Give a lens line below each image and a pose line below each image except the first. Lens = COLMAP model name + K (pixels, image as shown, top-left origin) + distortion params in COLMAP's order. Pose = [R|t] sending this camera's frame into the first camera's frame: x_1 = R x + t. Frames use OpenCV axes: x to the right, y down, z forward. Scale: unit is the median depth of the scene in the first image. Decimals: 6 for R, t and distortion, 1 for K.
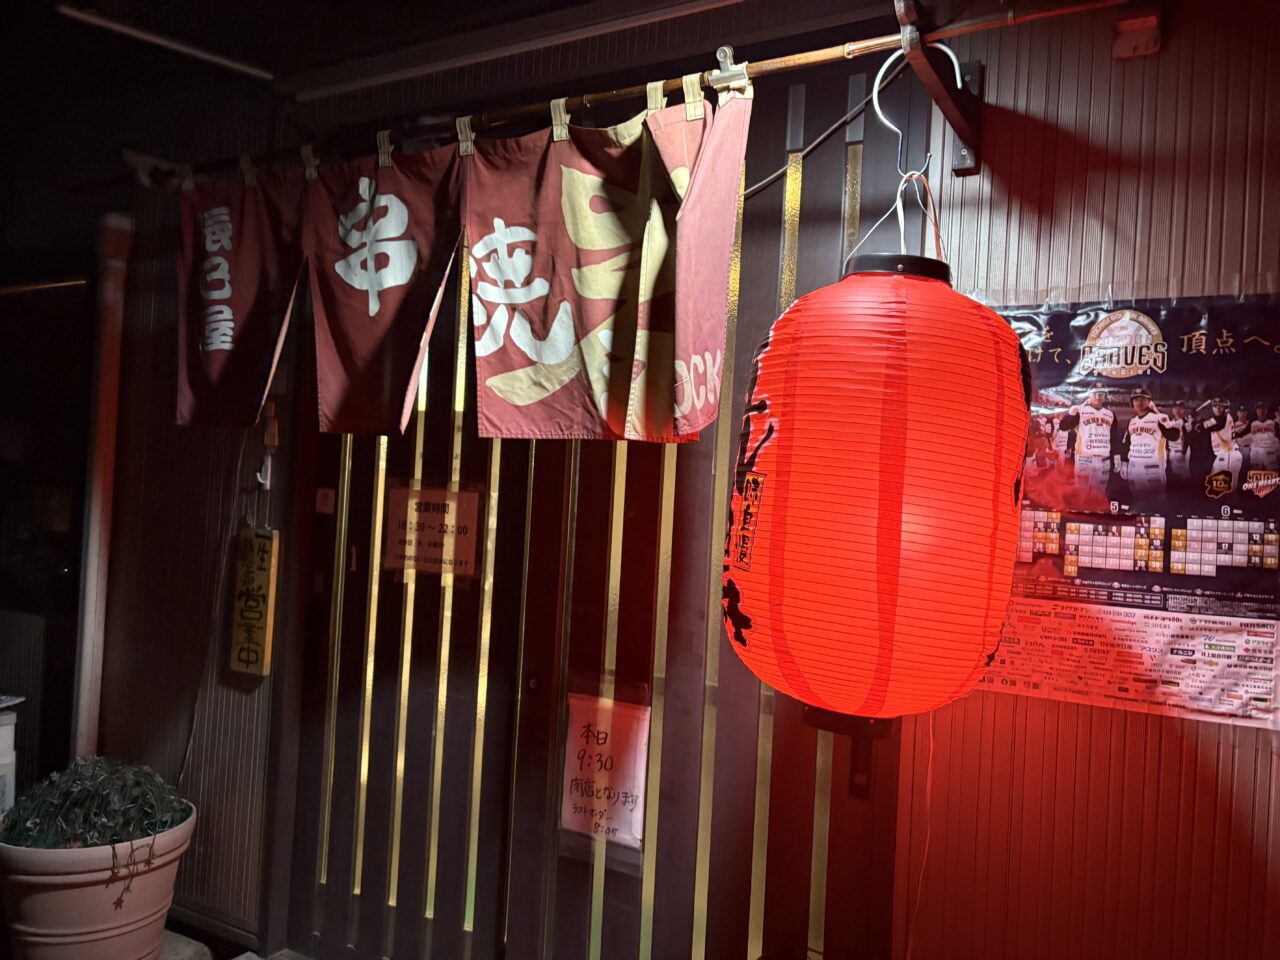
lens RADIAL K [[1013.1, 0, 638.9], [0, 1013.1, 485.9], [0, 0, 1]] dist [-0.016940, 0.002313]
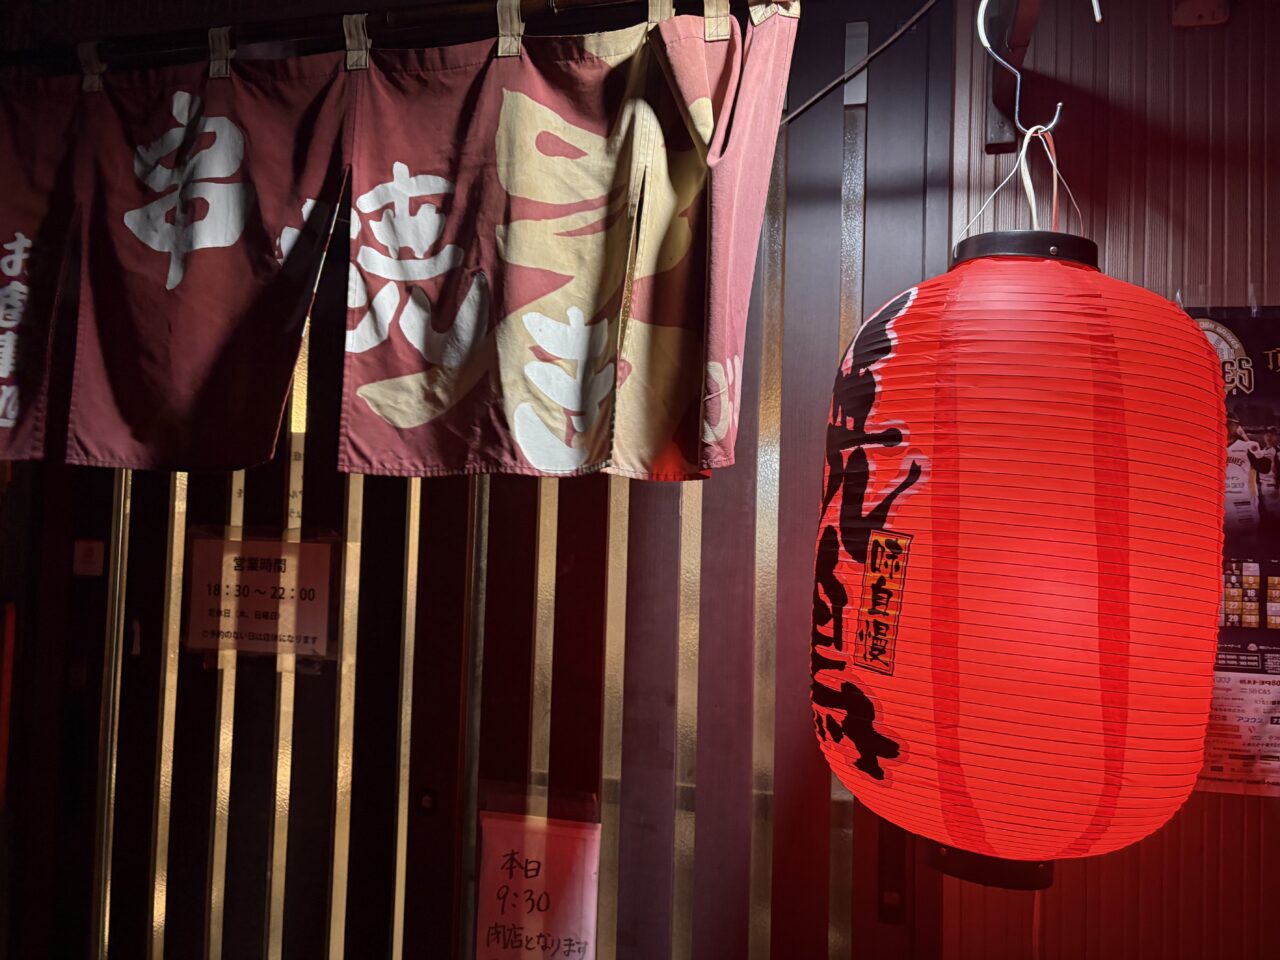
lens RADIAL K [[1013.1, 0, 638.9], [0, 1013.1, 485.9], [0, 0, 1]] dist [-0.016940, 0.002313]
pose [[0.958940, -0.016466, 0.283129, -0.211522], [0.018639, 0.999814, -0.004984, -0.037950], [-0.282995, 0.010057, 0.959069, 0.319662]]
